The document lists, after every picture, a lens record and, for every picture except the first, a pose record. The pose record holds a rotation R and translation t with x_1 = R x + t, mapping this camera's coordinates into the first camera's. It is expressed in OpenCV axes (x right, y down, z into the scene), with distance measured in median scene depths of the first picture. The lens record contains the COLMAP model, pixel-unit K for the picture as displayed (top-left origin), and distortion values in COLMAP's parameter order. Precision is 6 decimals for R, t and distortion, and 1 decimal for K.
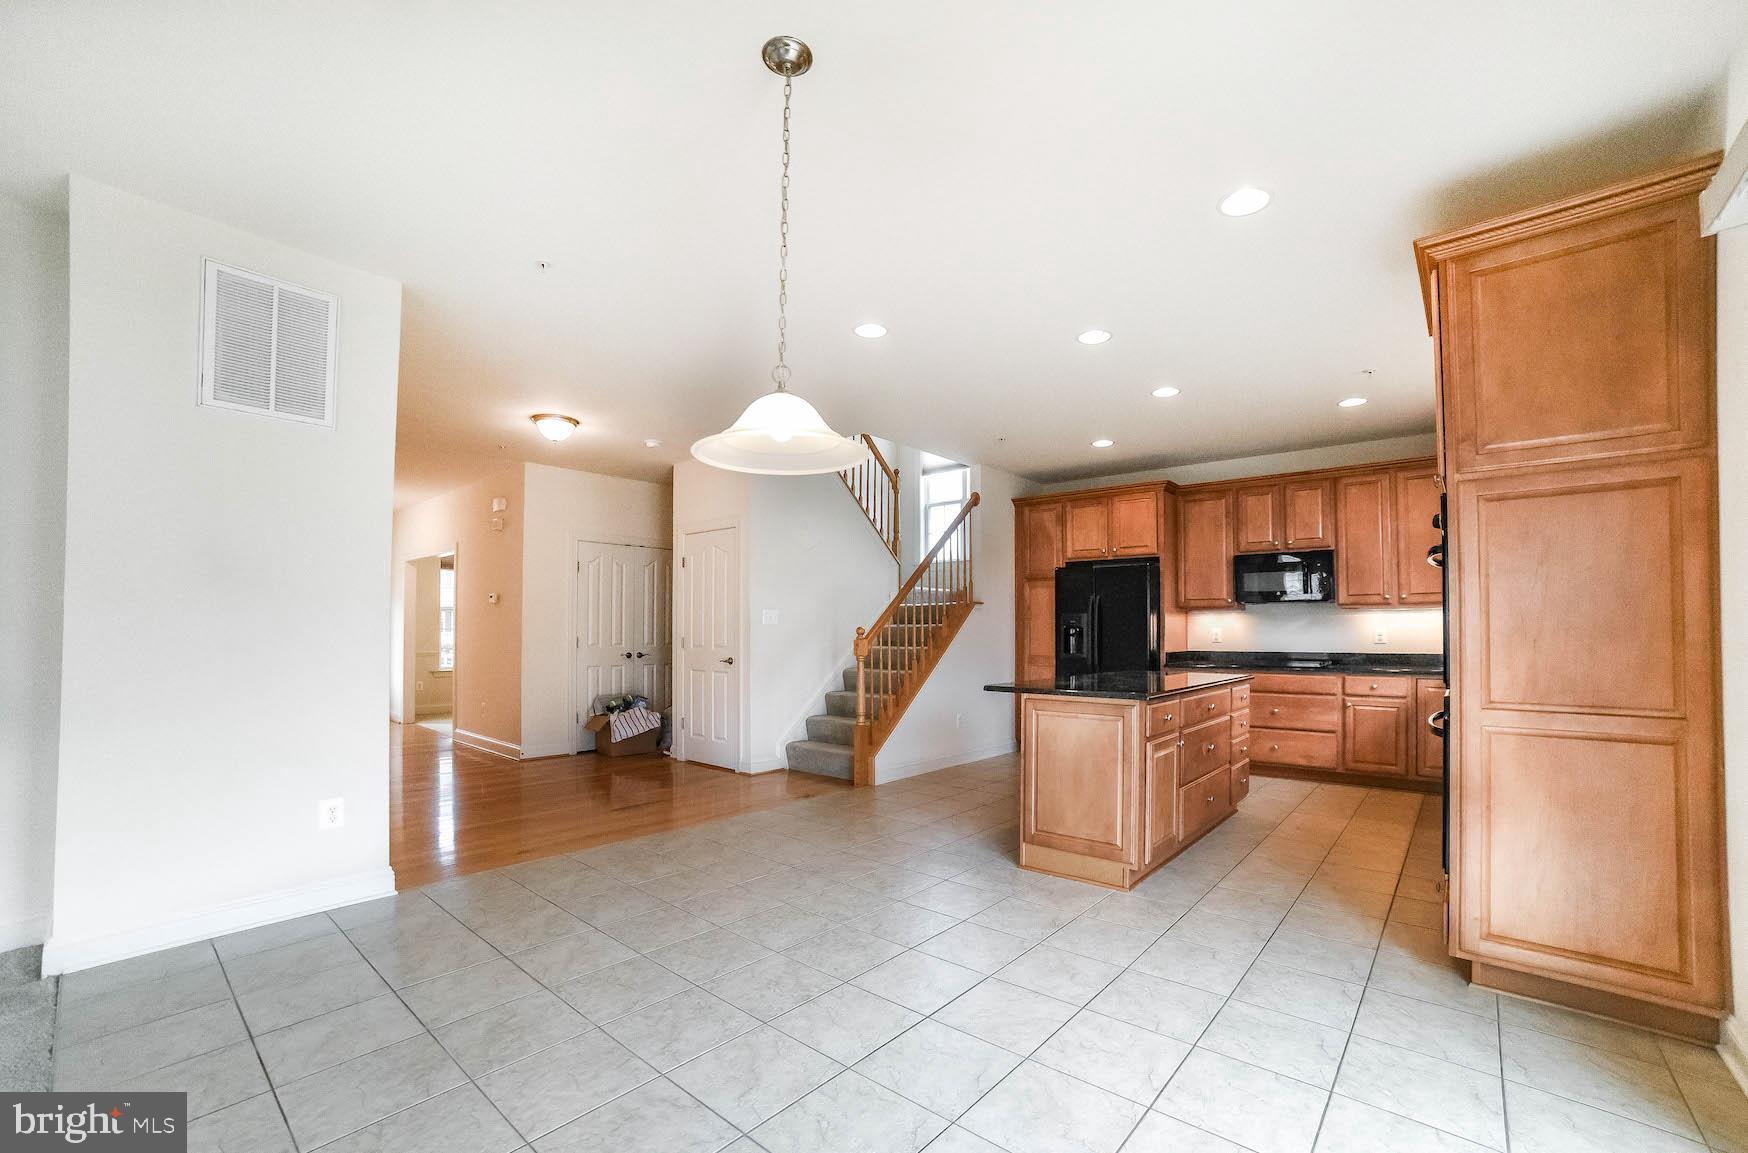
lens RADIAL K [[704.6, 0, 886.7], [0, 704.6, 630.9], [0, 0, 1]] dist [-0.086747, 0.021801]
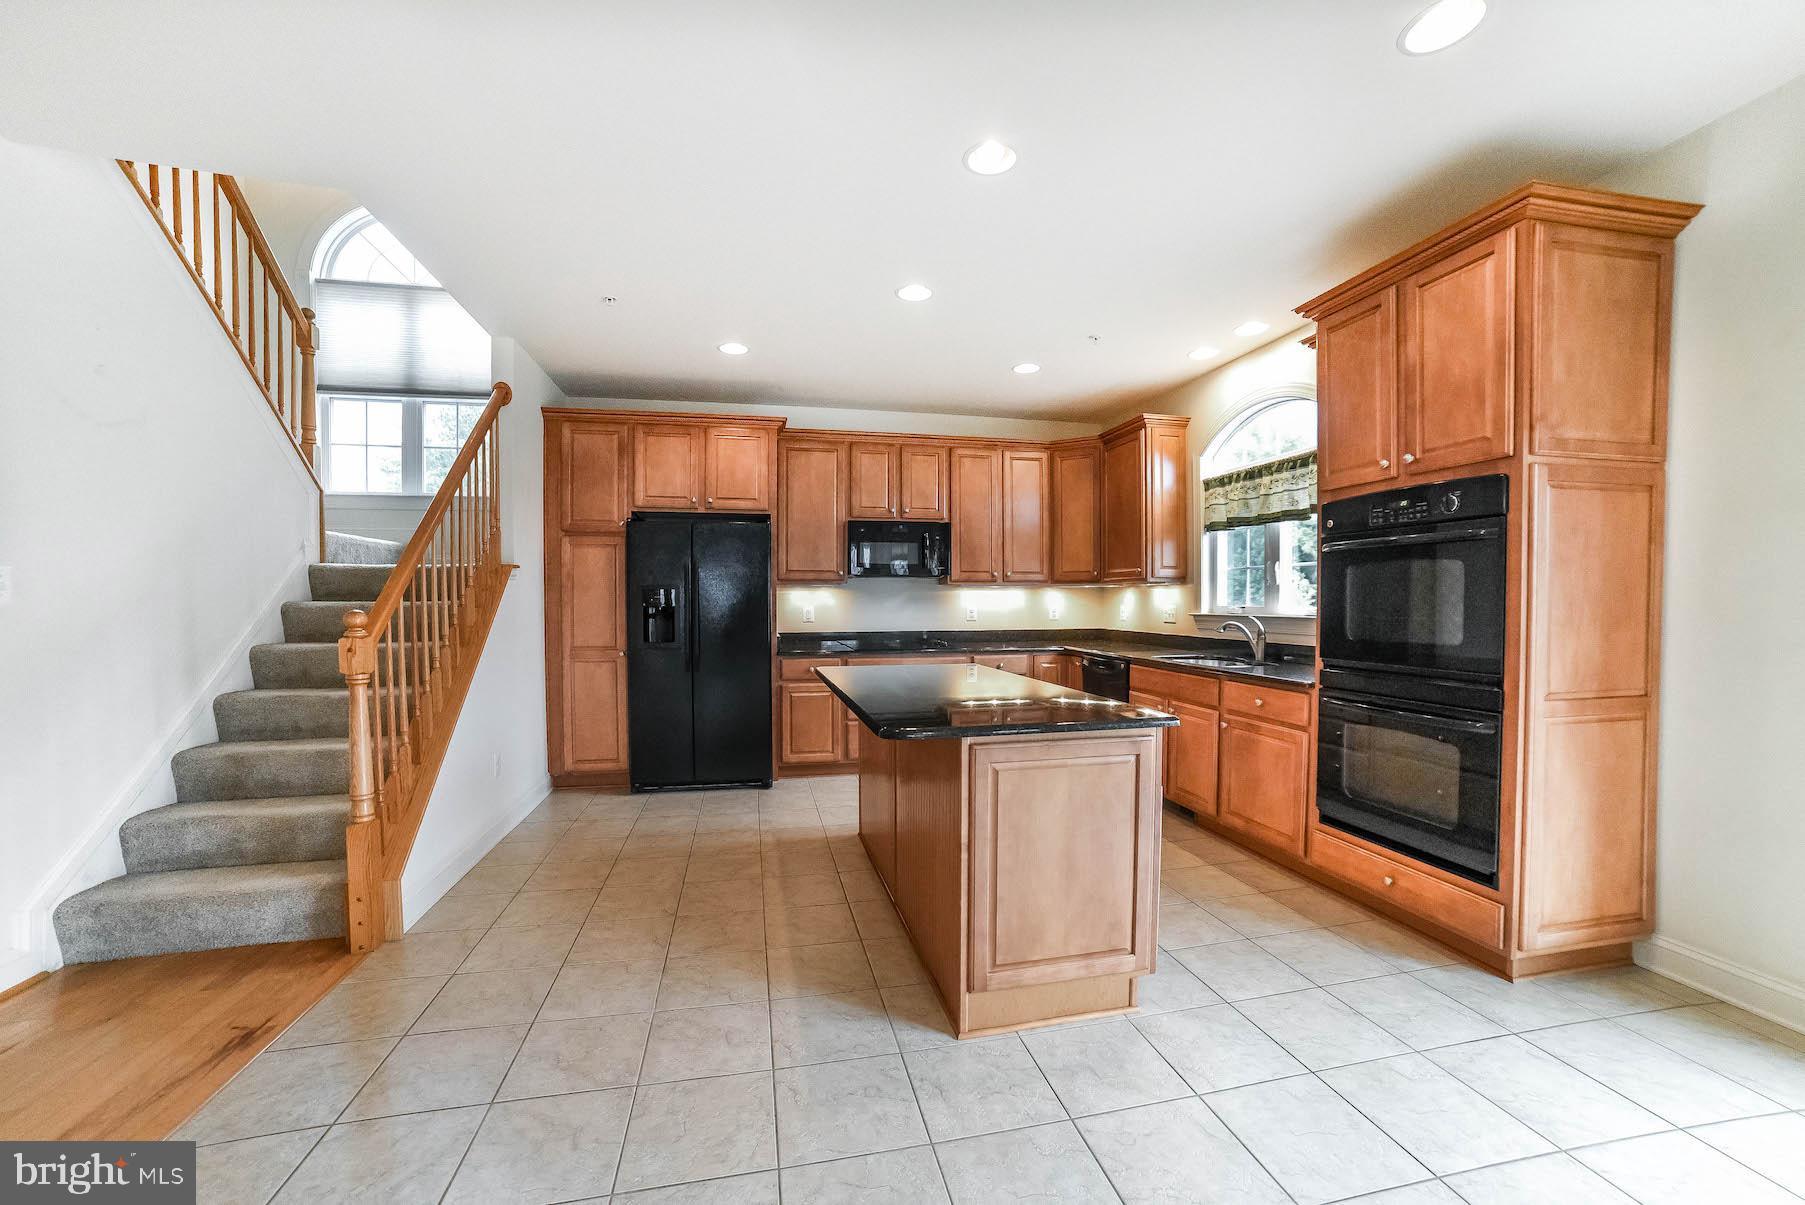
lens RADIAL K [[721.9, 0, 903.2], [0, 721.9, 621.2], [0, 0, 1]] dist [-0.086680, 0.036405]
pose [[0.605118, -0.023168, 0.795799, -0.170193], [0.001295, 0.999604, 0.028117, -0.009977], [-0.796135, -0.015984, 0.604908, 0.412120]]
